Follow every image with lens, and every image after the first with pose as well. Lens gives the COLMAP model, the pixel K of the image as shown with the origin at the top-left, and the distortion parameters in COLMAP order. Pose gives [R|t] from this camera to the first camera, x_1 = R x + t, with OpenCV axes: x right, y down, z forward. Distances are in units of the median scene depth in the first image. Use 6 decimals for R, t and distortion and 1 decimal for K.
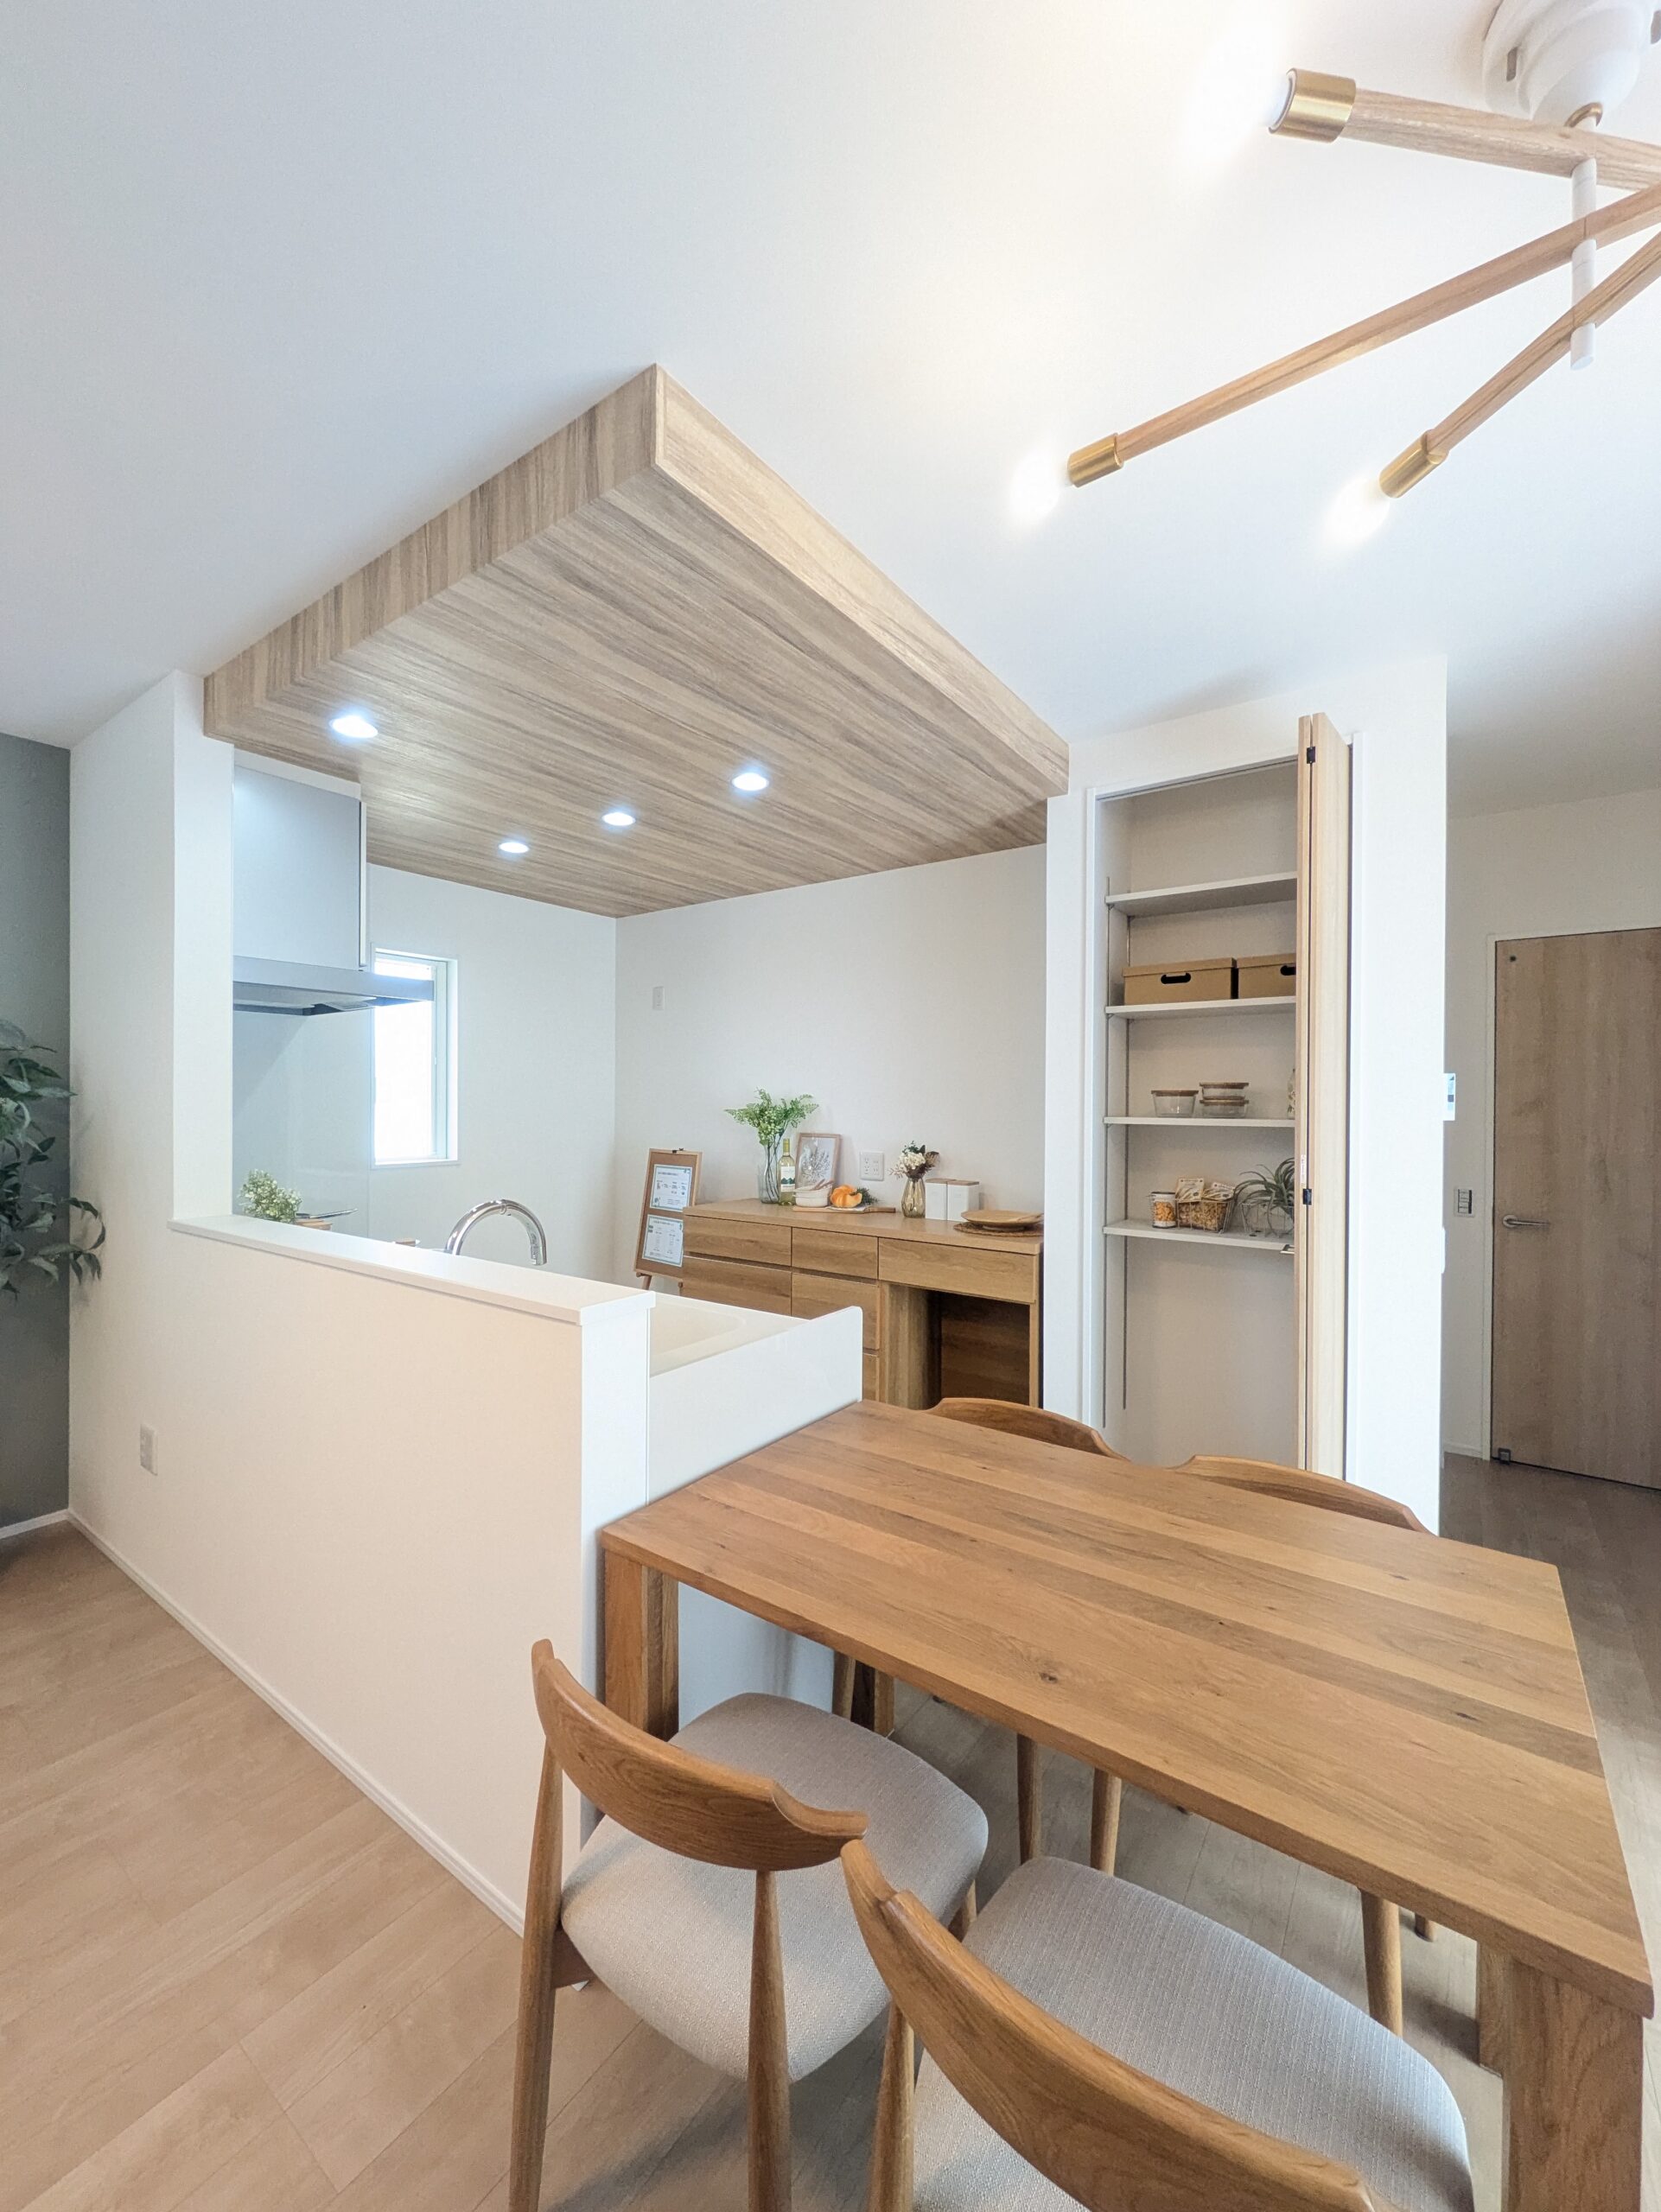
lens RADIAL K [[877.1, 0, 823.4], [0, 877.1, 1102.3], [0, 0, 1]] dist [0.007972, -0.001048]
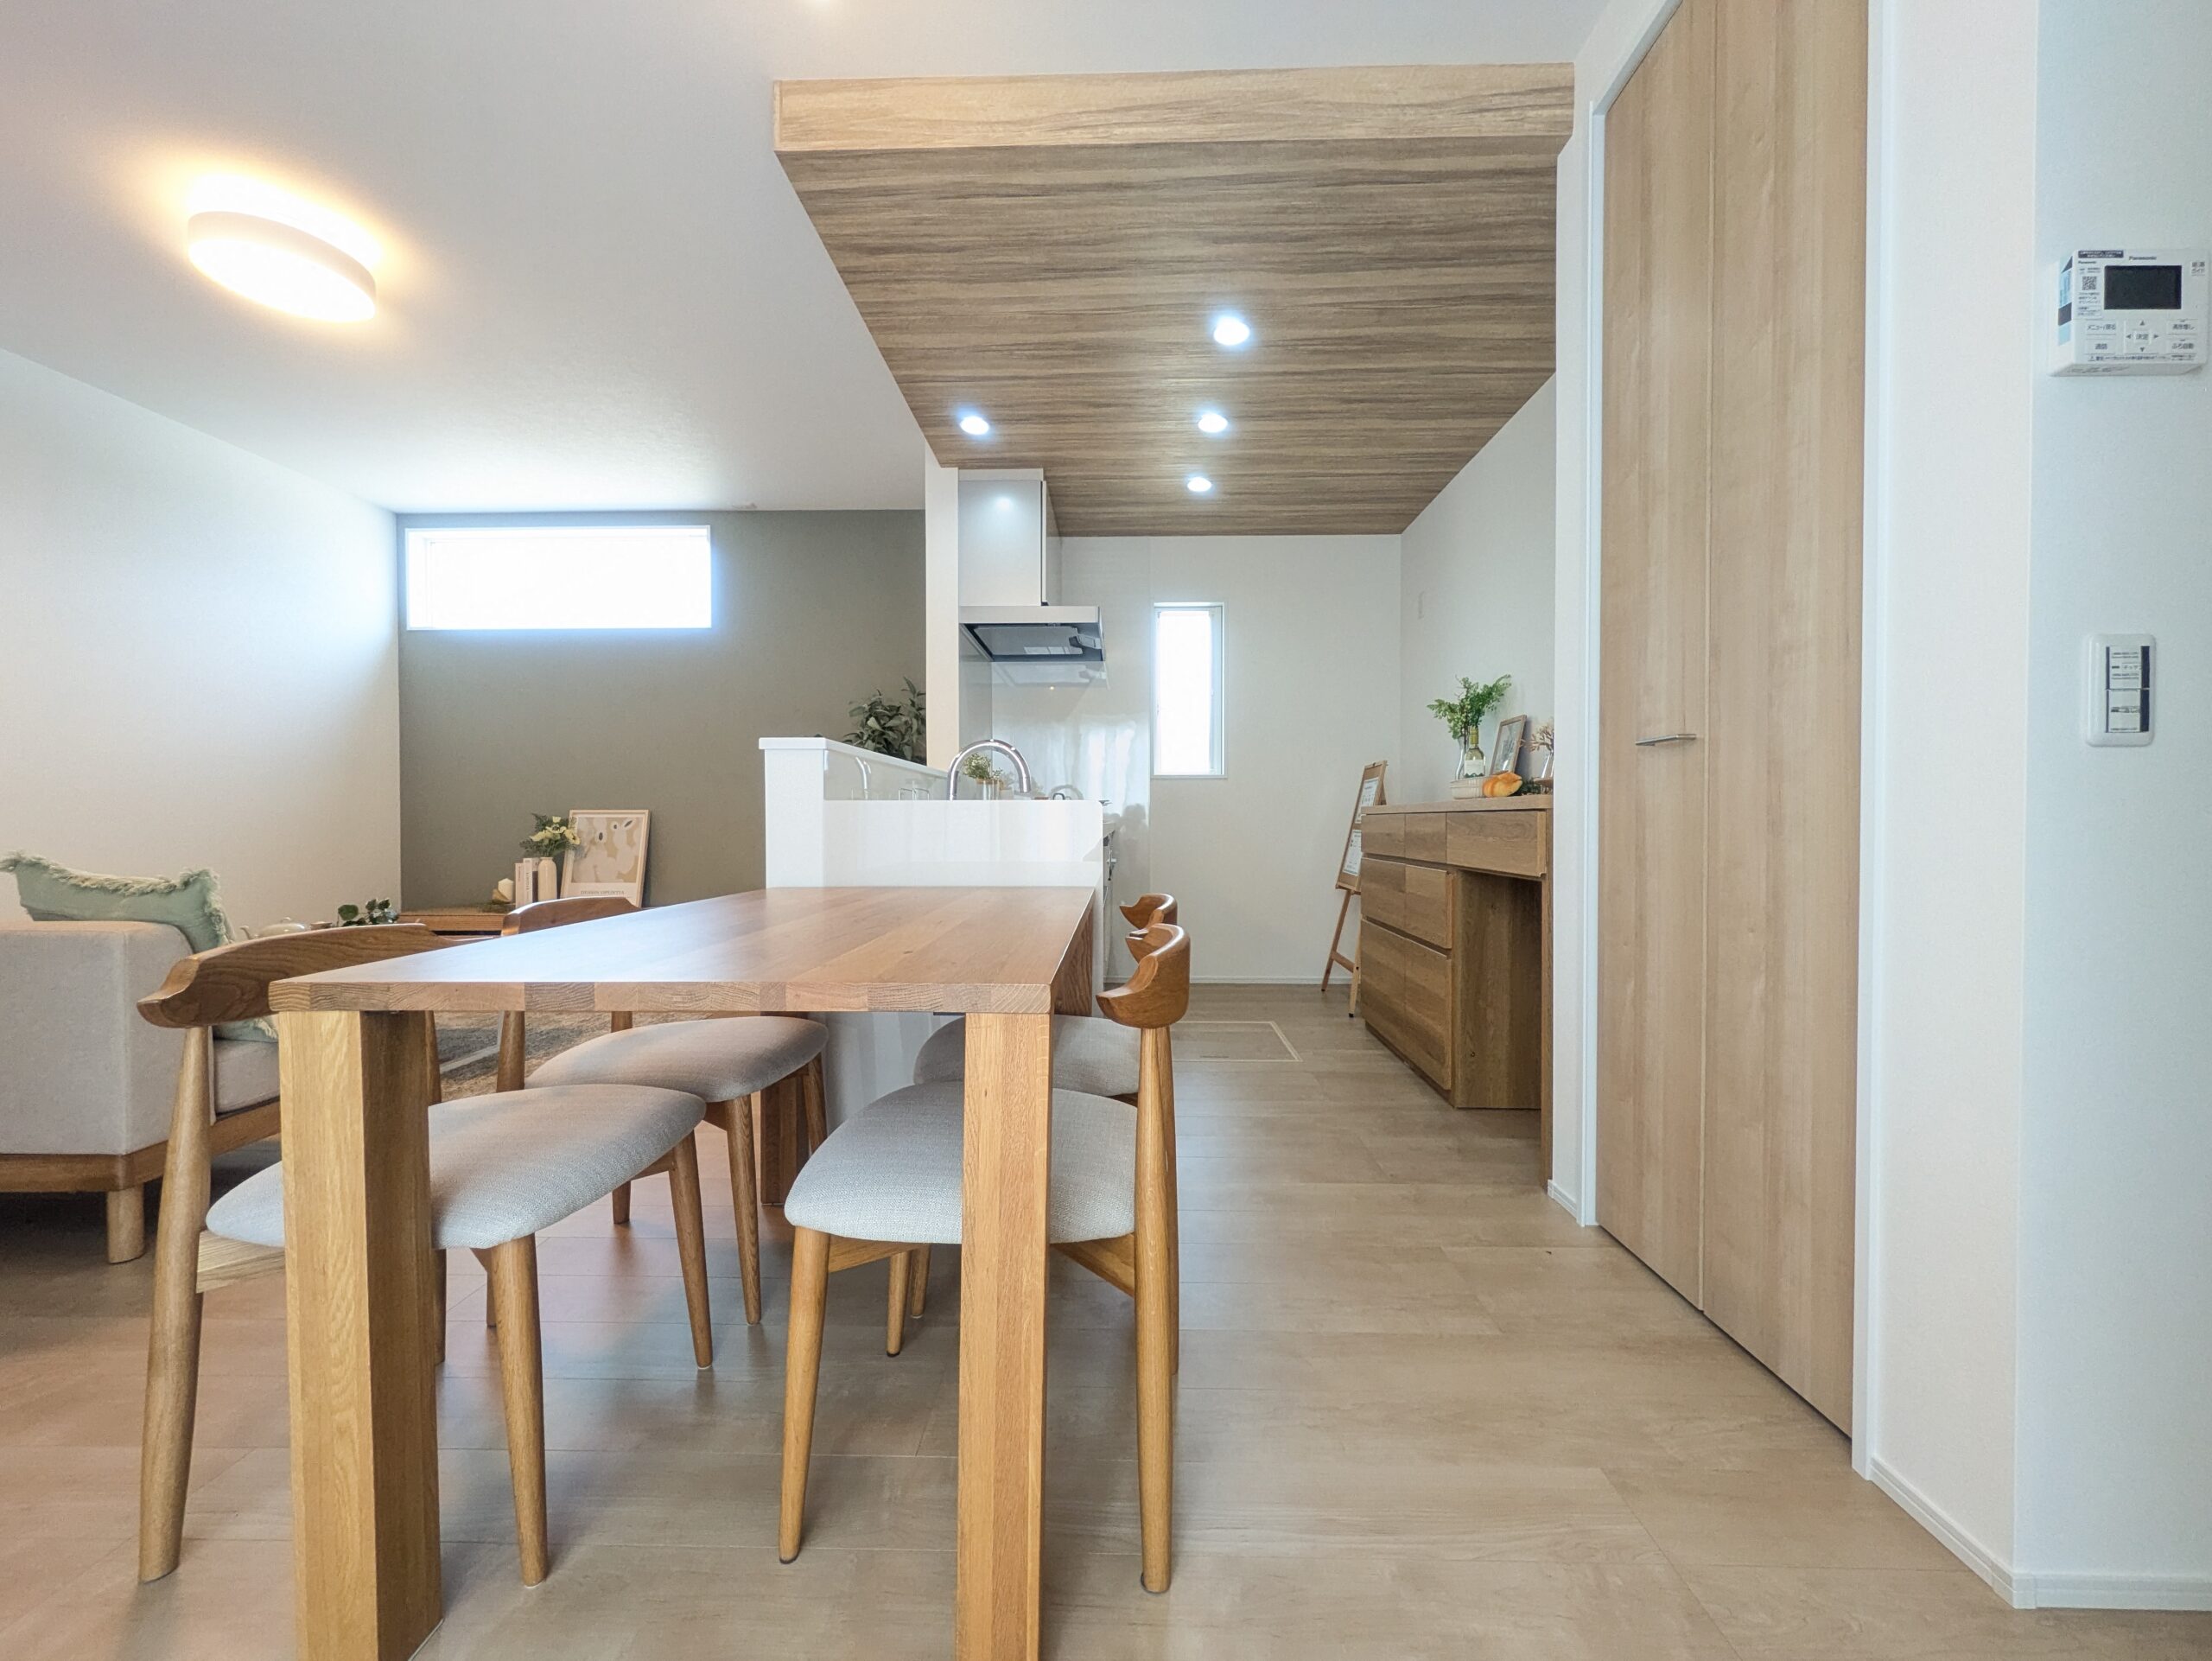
lens RADIAL K [[877.1, 0, 1099.4], [0, 877.1, 829.6], [0, 0, 1]] dist [0.007972, -0.001048]
pose [[0.562840, 0.001363, -0.826565, 0.627557], [0.002279, 0.999992, 0.003201, 0.186642], [0.826563, -0.003685, 0.562833, 0.296037]]
